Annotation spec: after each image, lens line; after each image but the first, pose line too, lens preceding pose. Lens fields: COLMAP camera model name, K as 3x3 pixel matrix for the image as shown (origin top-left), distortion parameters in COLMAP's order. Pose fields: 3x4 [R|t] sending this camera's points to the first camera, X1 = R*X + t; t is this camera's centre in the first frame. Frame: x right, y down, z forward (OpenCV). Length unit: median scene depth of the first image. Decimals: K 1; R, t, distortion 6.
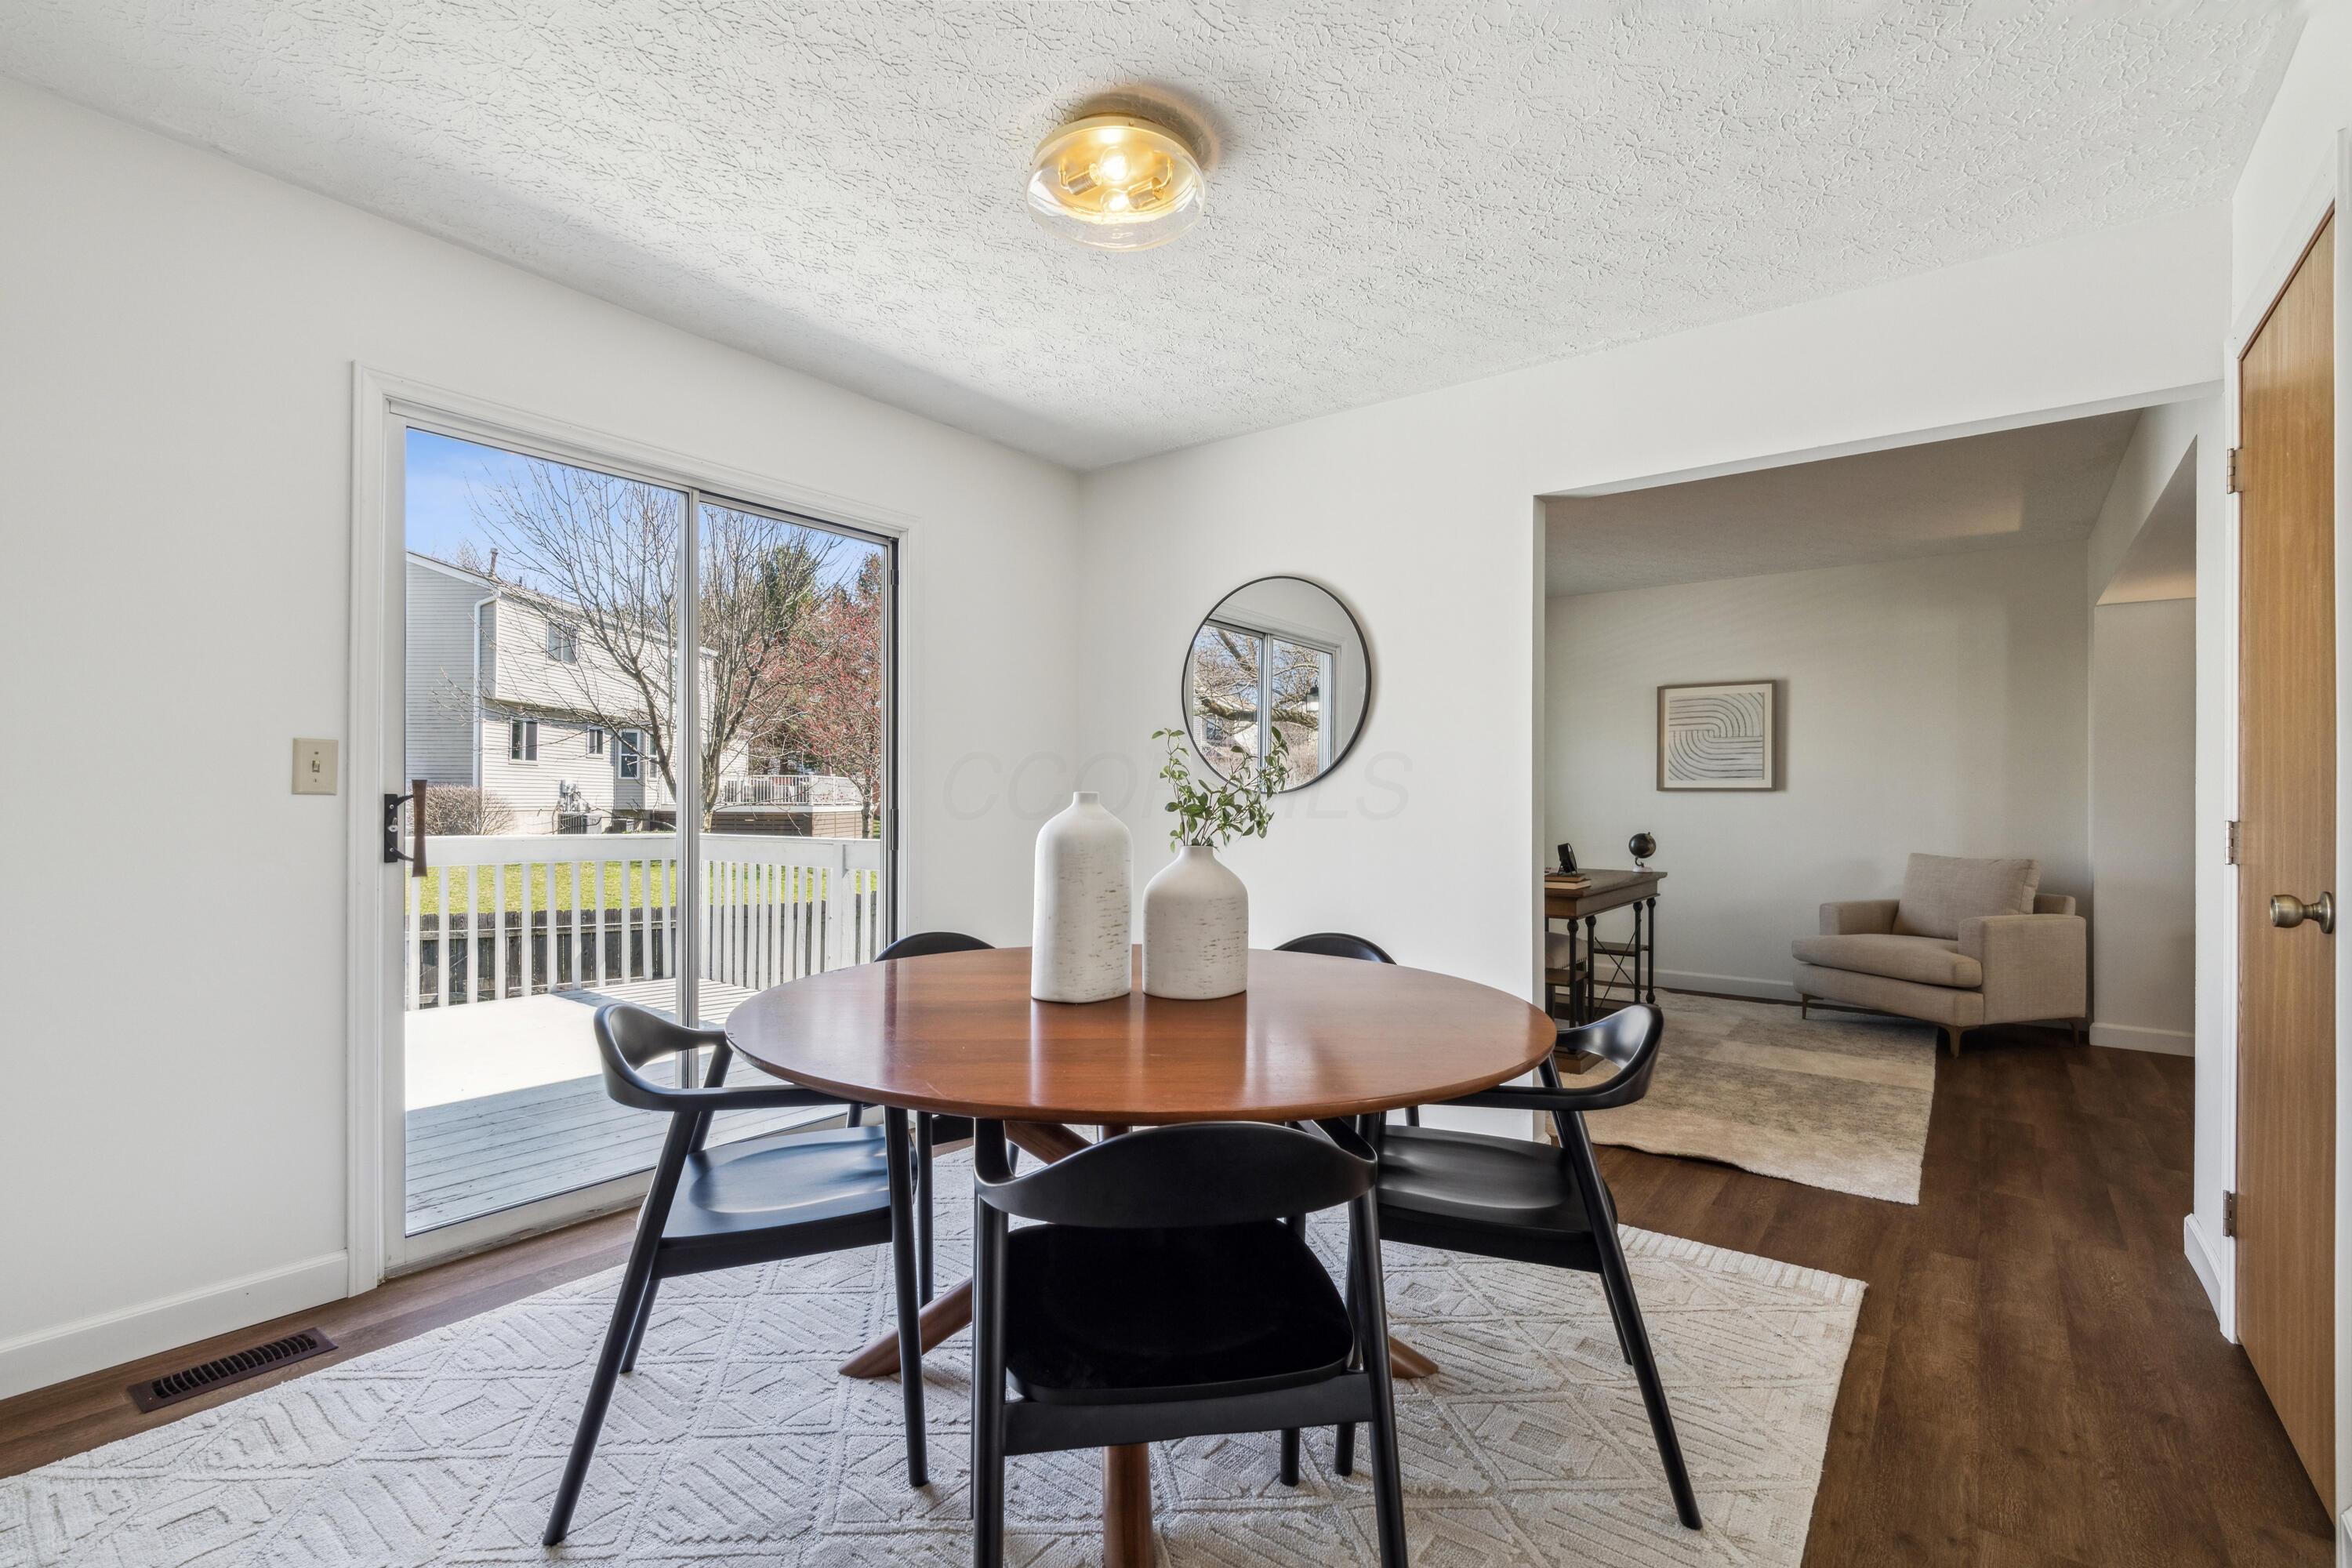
lens RADIAL K [[1060.9, 0, 1168.5], [0, 1060.9, 791.0], [0, 0, 1]] dist [-0.012989, 0.005794]
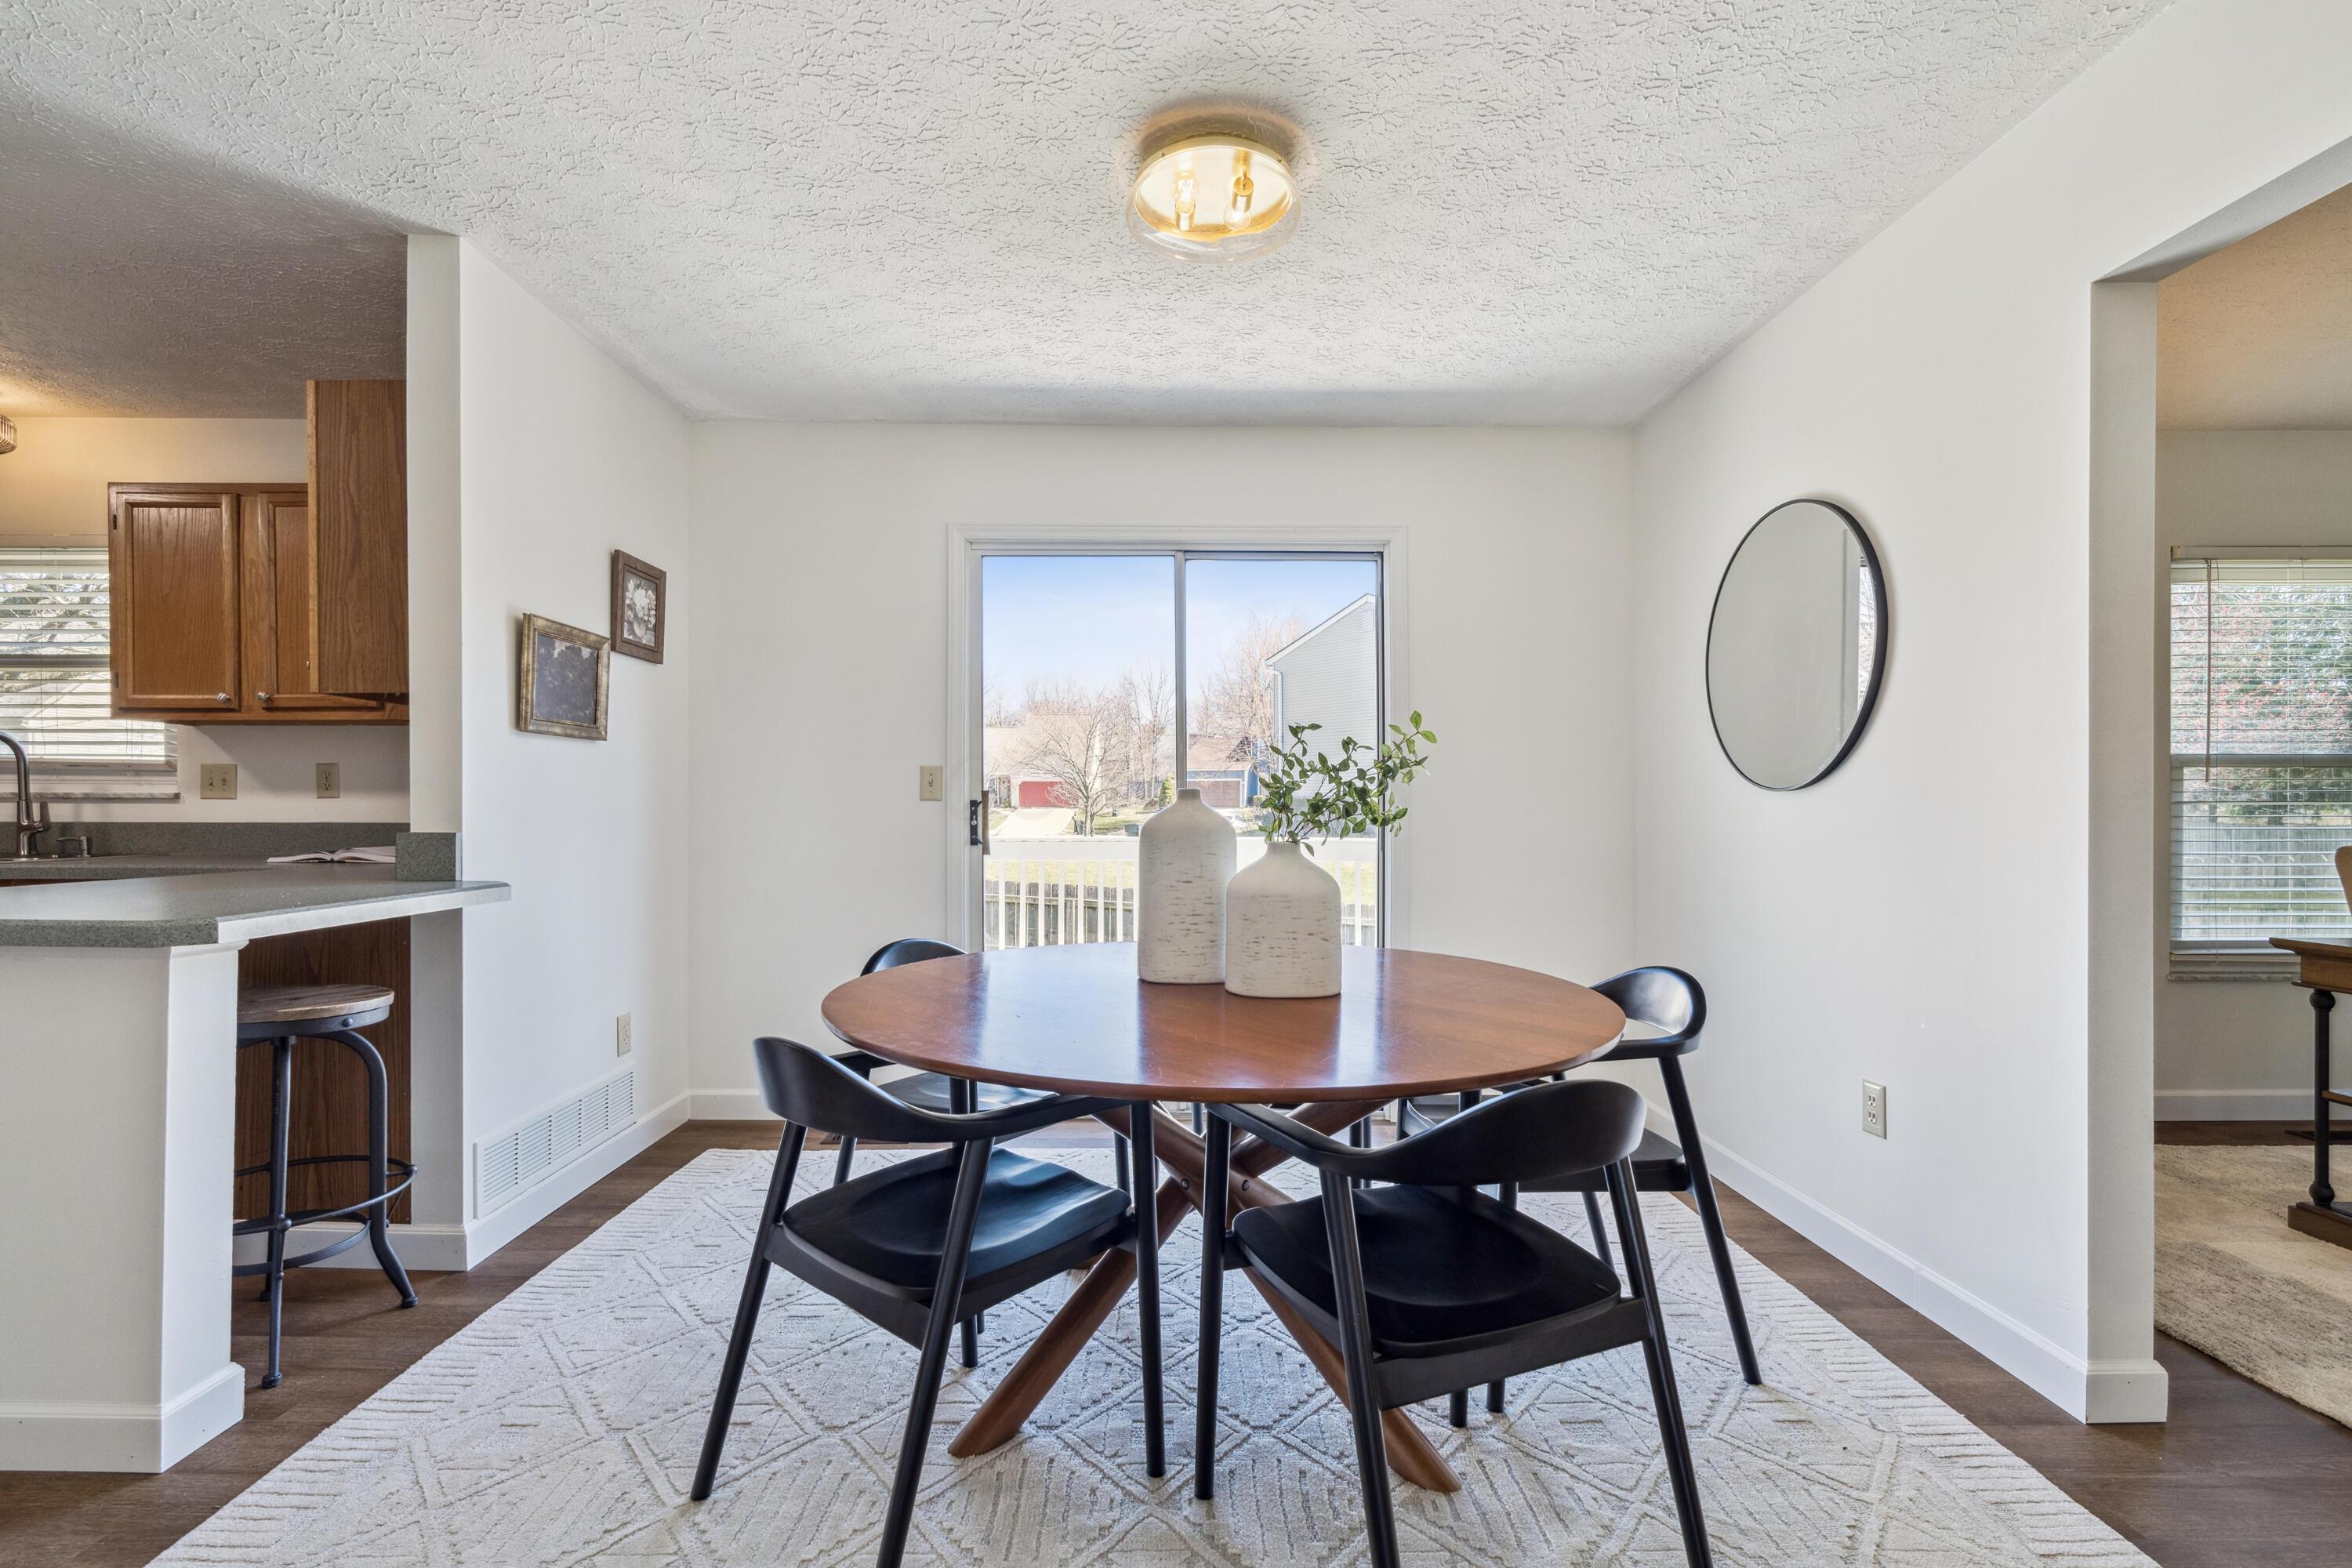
lens RADIAL K [[1062.5, 0, 1168.1], [0, 1062.5, 803.5], [0, 0, 1]] dist [-0.002584, 0.000279]
pose [[0.613286, -0.010192, -0.789795, 0.361731], [0.009077, 0.999942, -0.005855, 0.010548], [0.789808, -0.003578, 0.613343, 0.158862]]
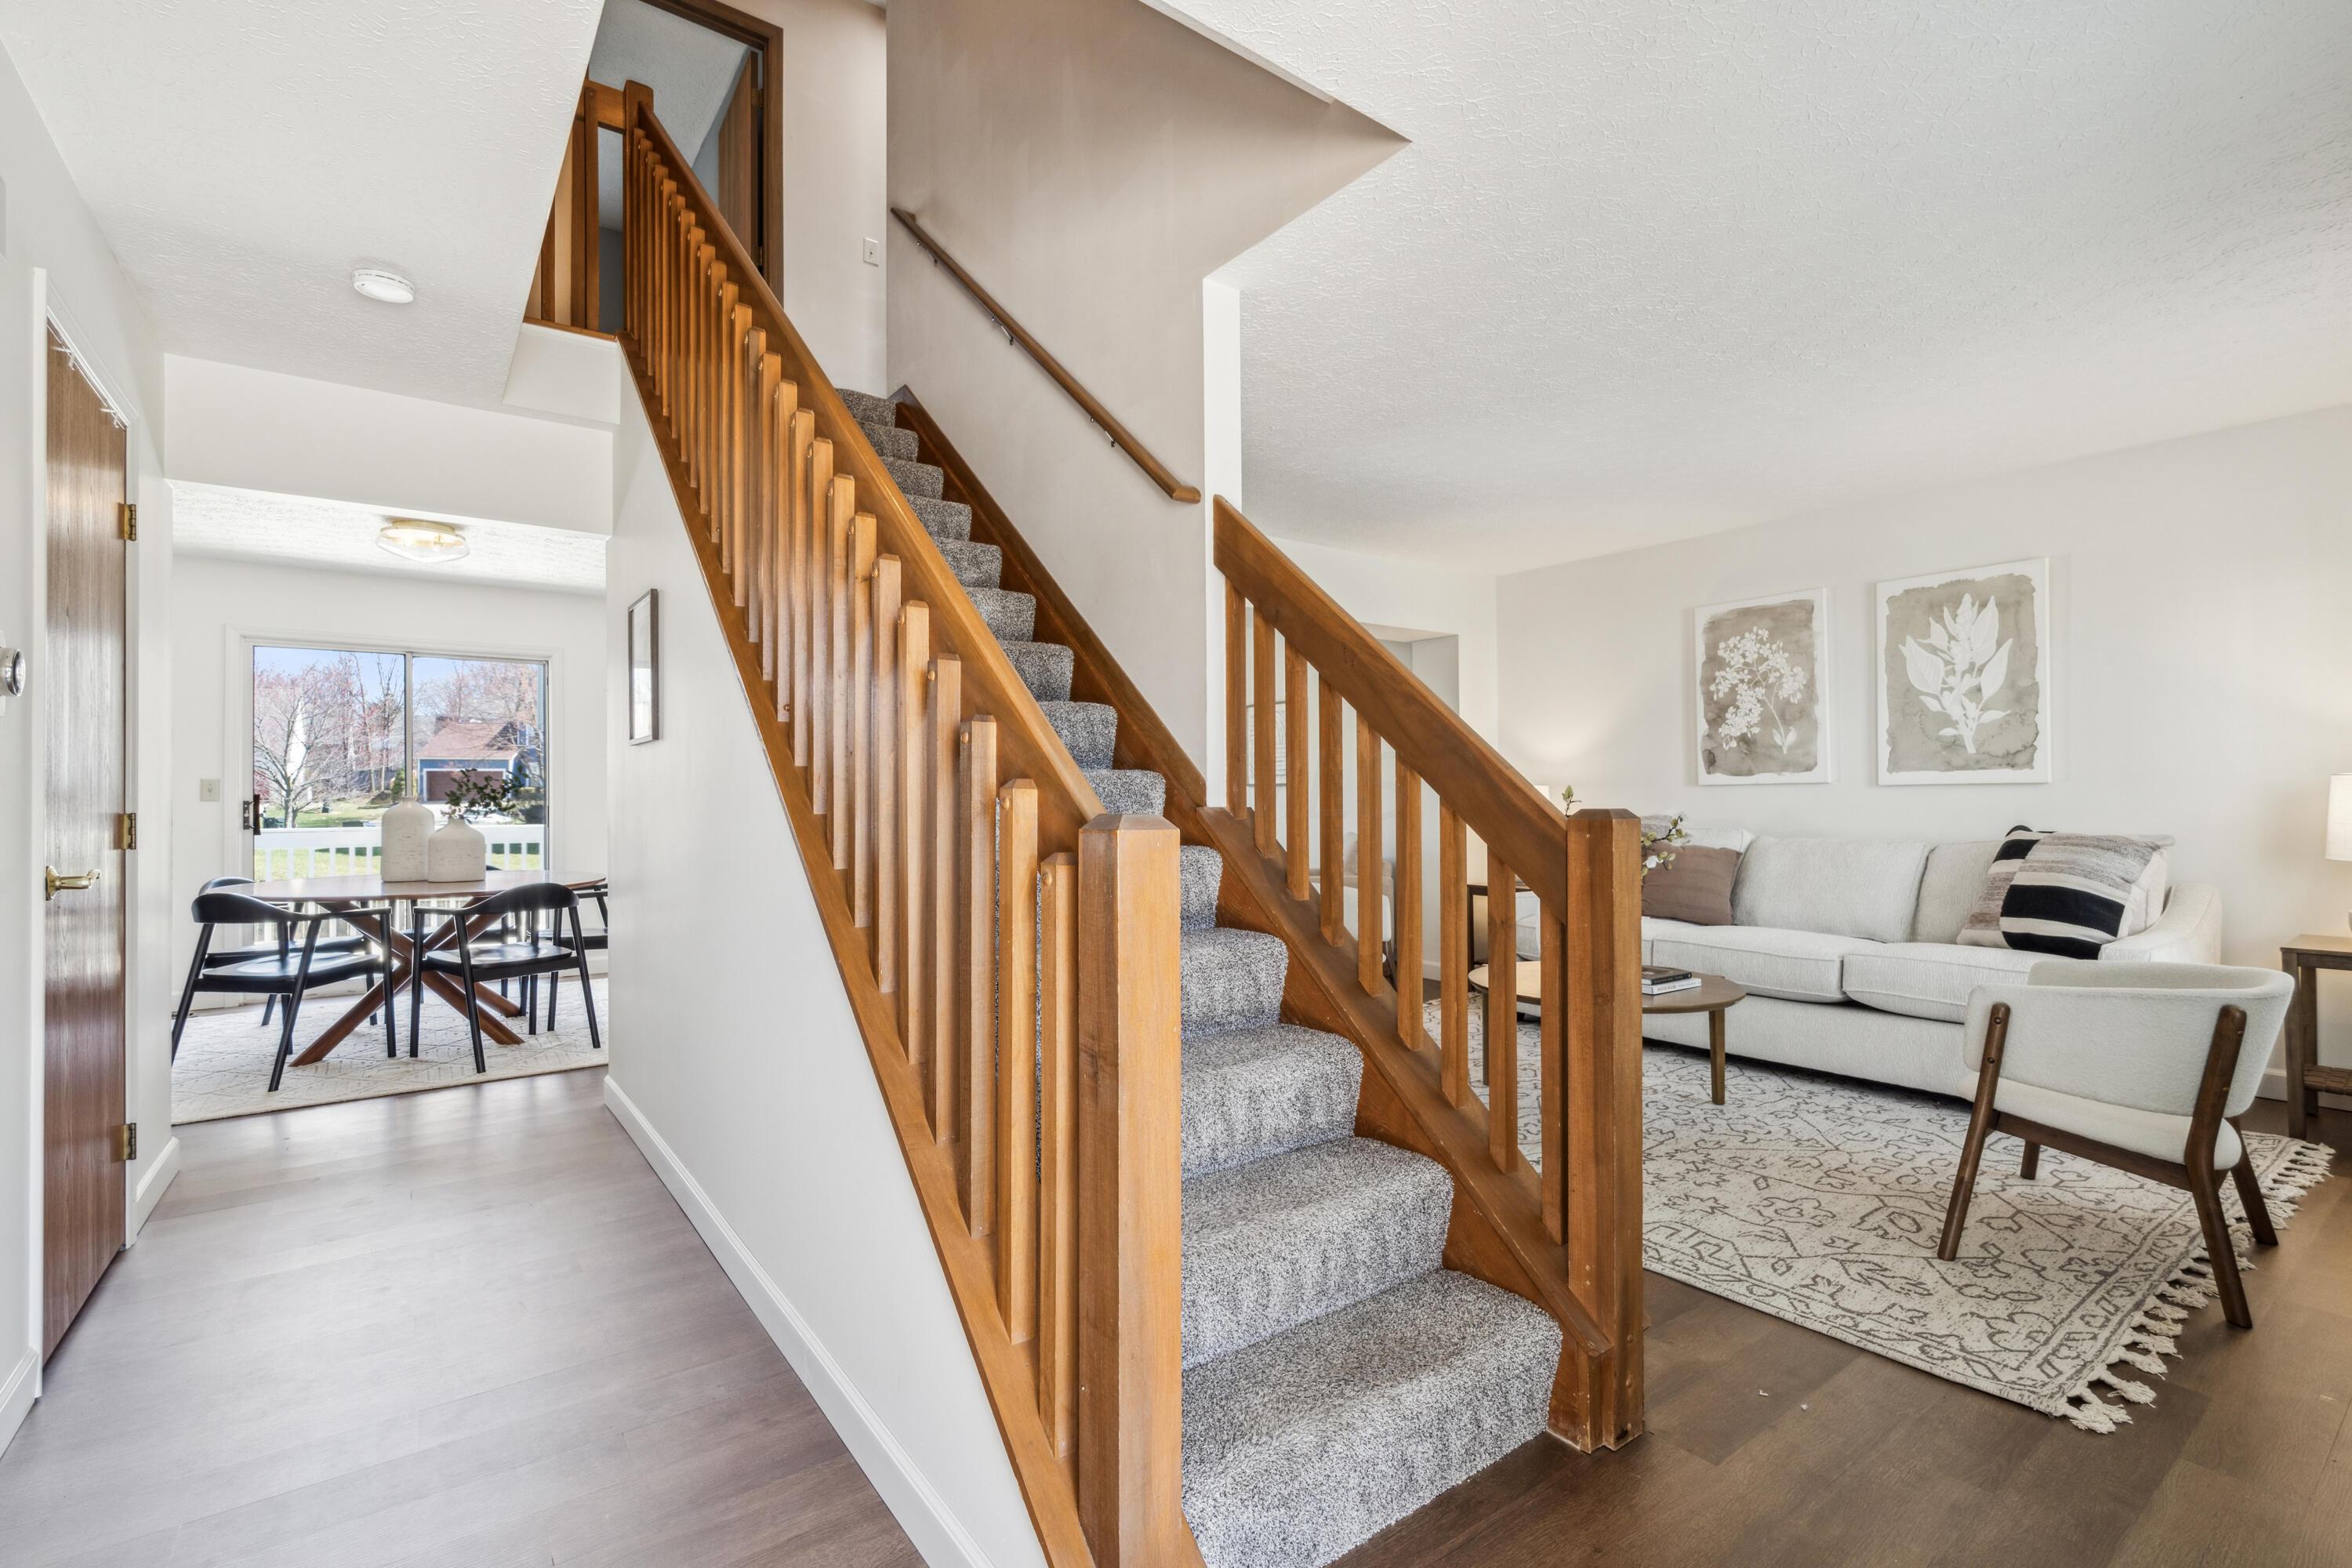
lens RADIAL K [[1050.6, 0, 1171.7], [0, 1050.6, 793.3], [0, 0, 1]] dist [-0.003609, 0.000016]
pose [[0.960990, -0.014410, -0.276208, 1.083096], [0.015300, 0.999882, 0.001066, 0.008560], [0.276160, -0.005251, 0.961097, -0.391174]]
